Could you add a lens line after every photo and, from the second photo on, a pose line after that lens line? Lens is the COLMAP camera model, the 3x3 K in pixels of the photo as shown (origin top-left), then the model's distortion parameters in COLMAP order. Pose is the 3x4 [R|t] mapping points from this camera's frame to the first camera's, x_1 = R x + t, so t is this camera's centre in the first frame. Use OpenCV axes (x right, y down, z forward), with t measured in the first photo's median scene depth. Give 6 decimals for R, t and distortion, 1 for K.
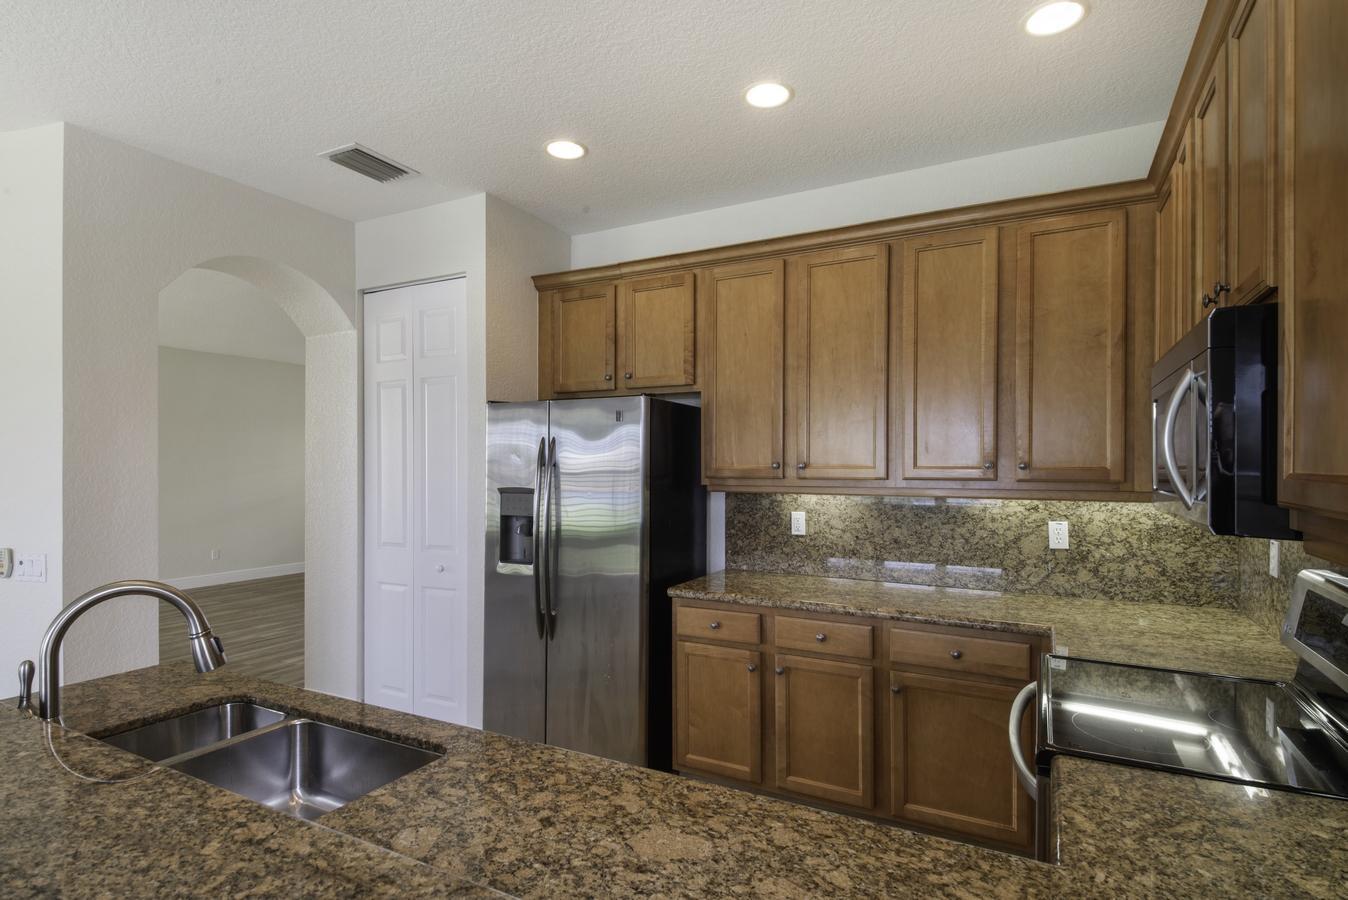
lens RADIAL K [[679.7, 0, 676.1], [0, 679.7, 463.0], [0, 0, 1]] dist [0.017068, -0.004976]
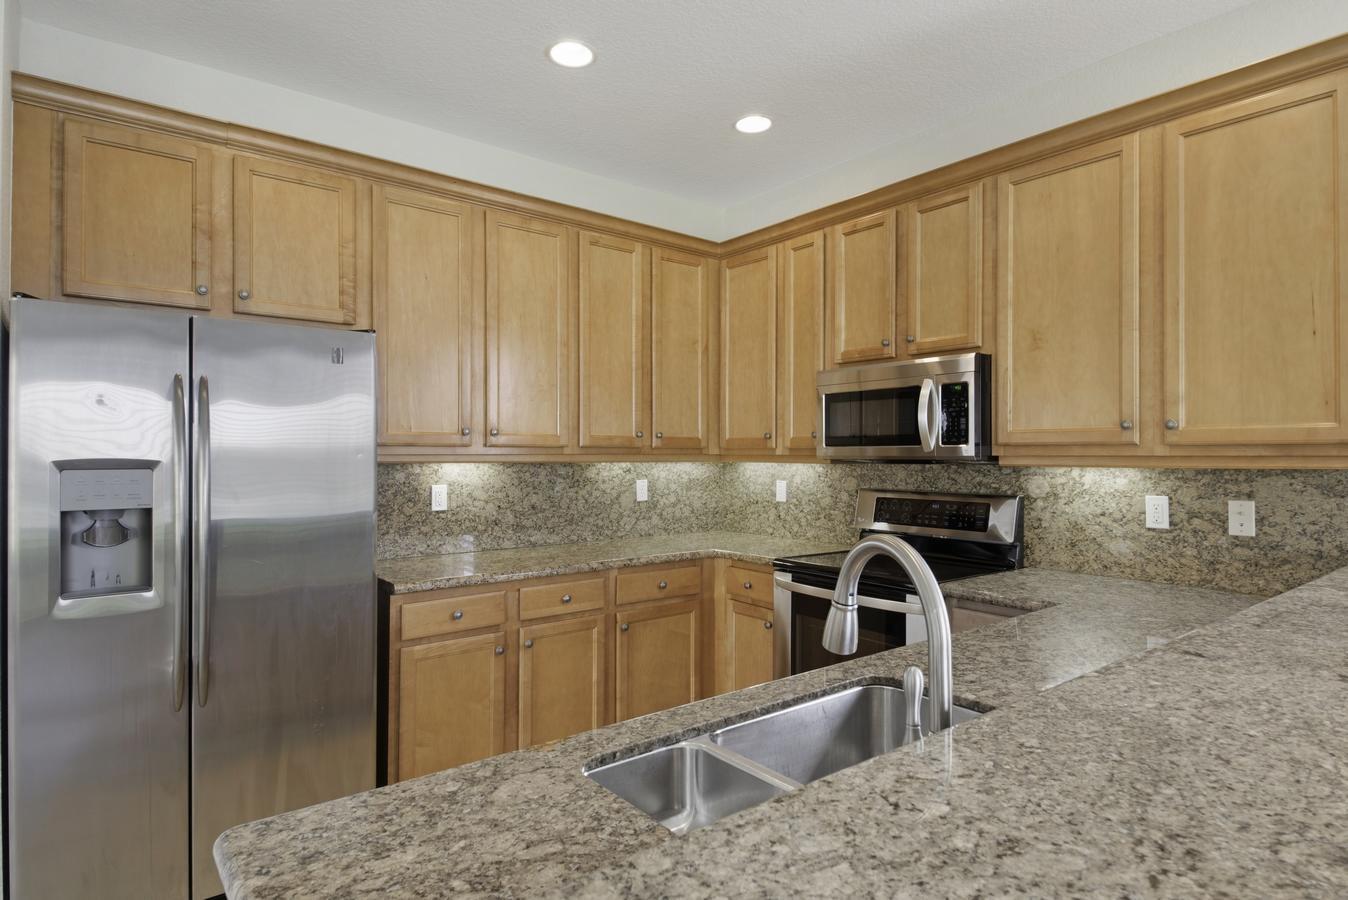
lens RADIAL K [[736.2, 0, 665.2], [0, 736.2, 448.3], [0, 0, 1]] dist [0.020735, -0.004059]
pose [[0.413030, 0.007748, 0.910685, -0.683948], [-0.000230, 0.999965, -0.008403, 0.036679], [-0.910717, 0.003261, 0.413017, 0.376658]]
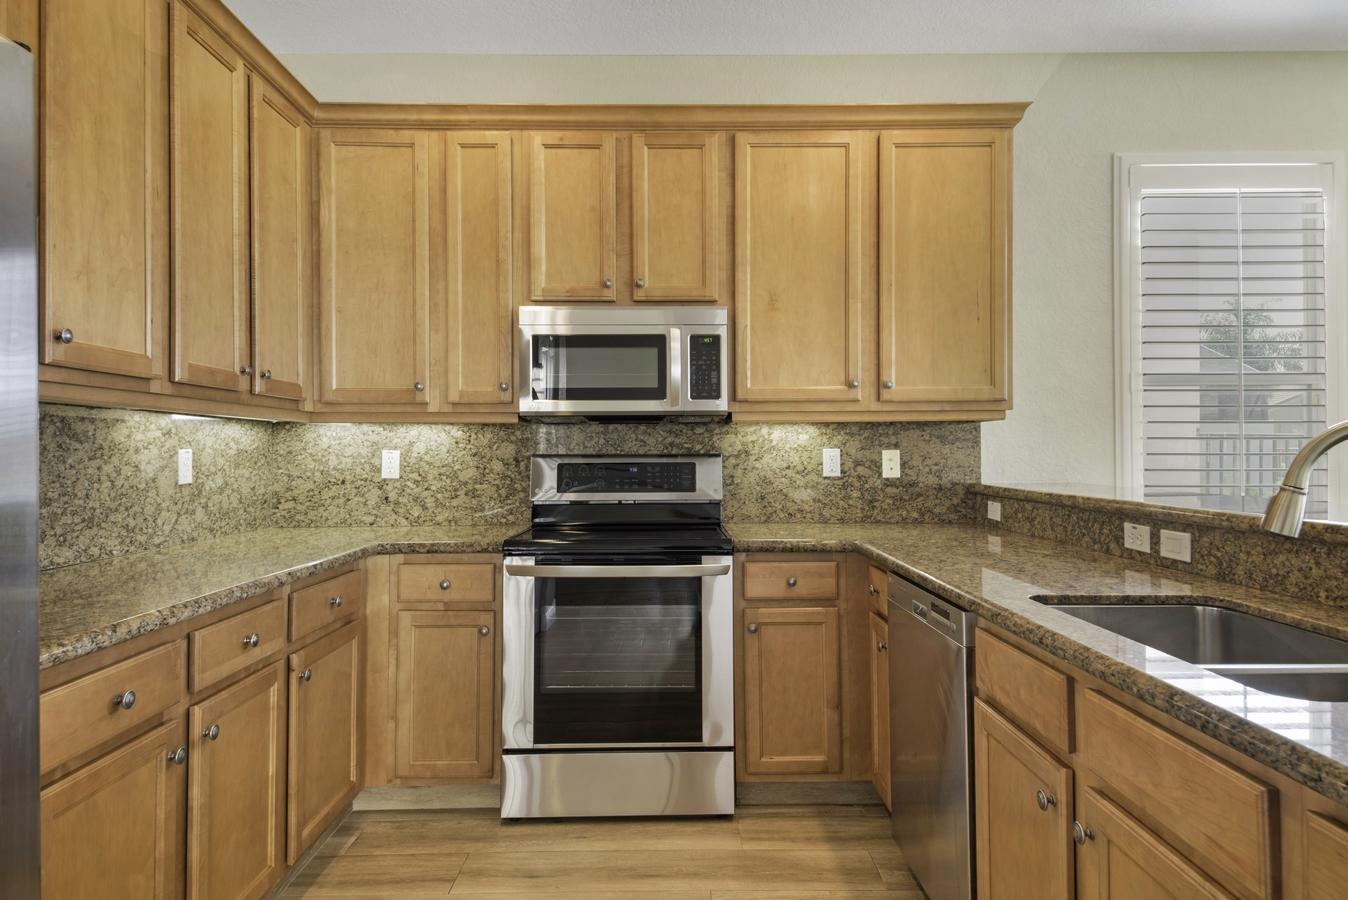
lens RADIAL K [[837.4, 0, 672.7], [0, 837.4, 439.7], [0, 0, 1]] dist [0.062920, -0.018052]
pose [[-0.470920, 0.015490, 0.882040, -0.562152], [0.003575, 0.999871, -0.015650, 0.090360], [-0.882169, -0.004216, -0.470915, 0.952277]]
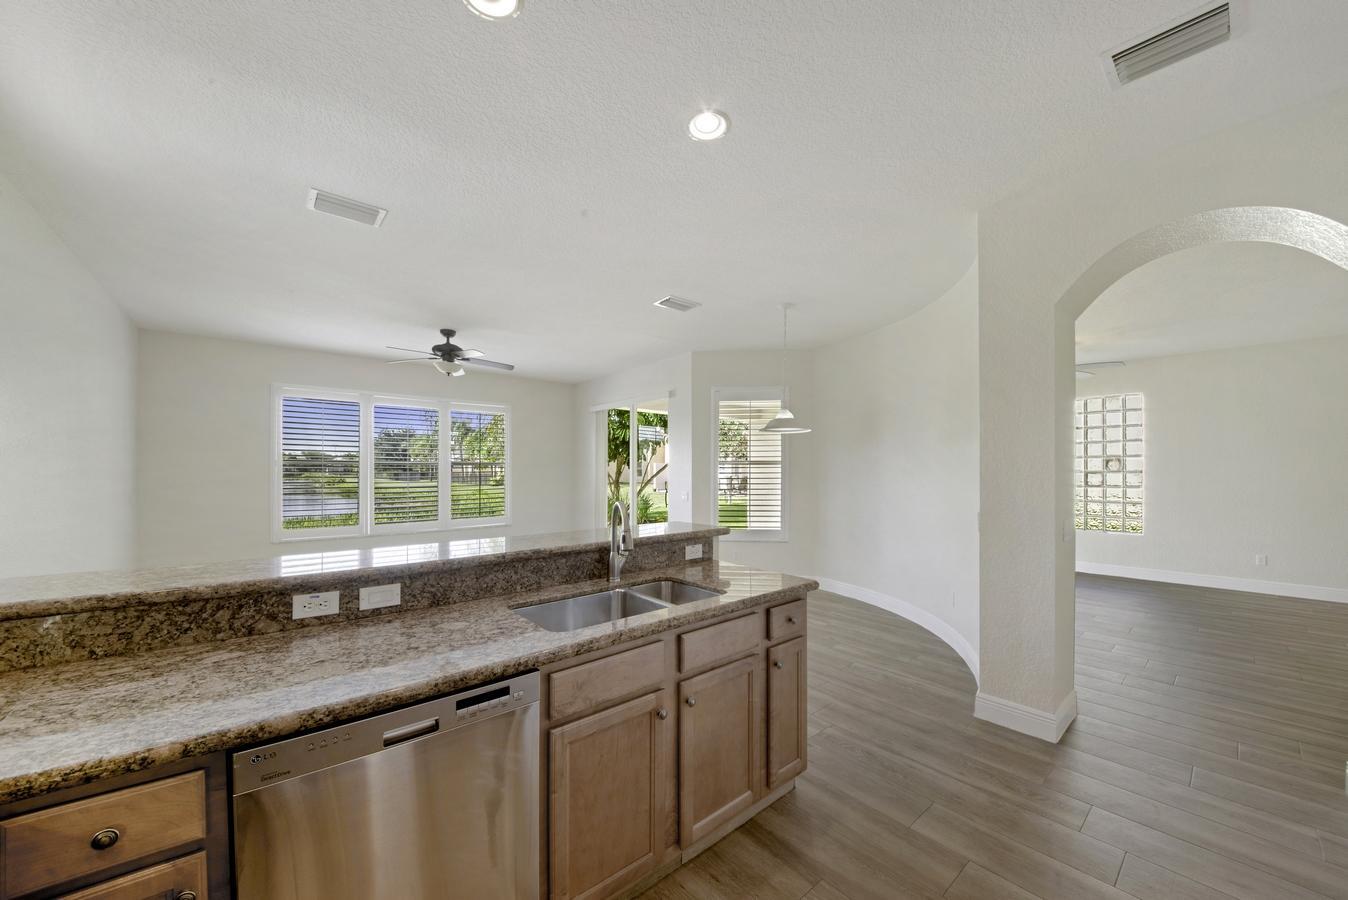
lens RADIAL K [[481.3, 0, 667.5], [0, 481.3, 462.9], [0, 0, 1]] dist [-0.016906, -0.000396]
pose [[-0.363381, -0.018666, -0.931453, 0.247130], [0.004758, 0.999749, -0.021891, 0.036301], [0.931628, -0.012387, -0.363201, 0.726763]]
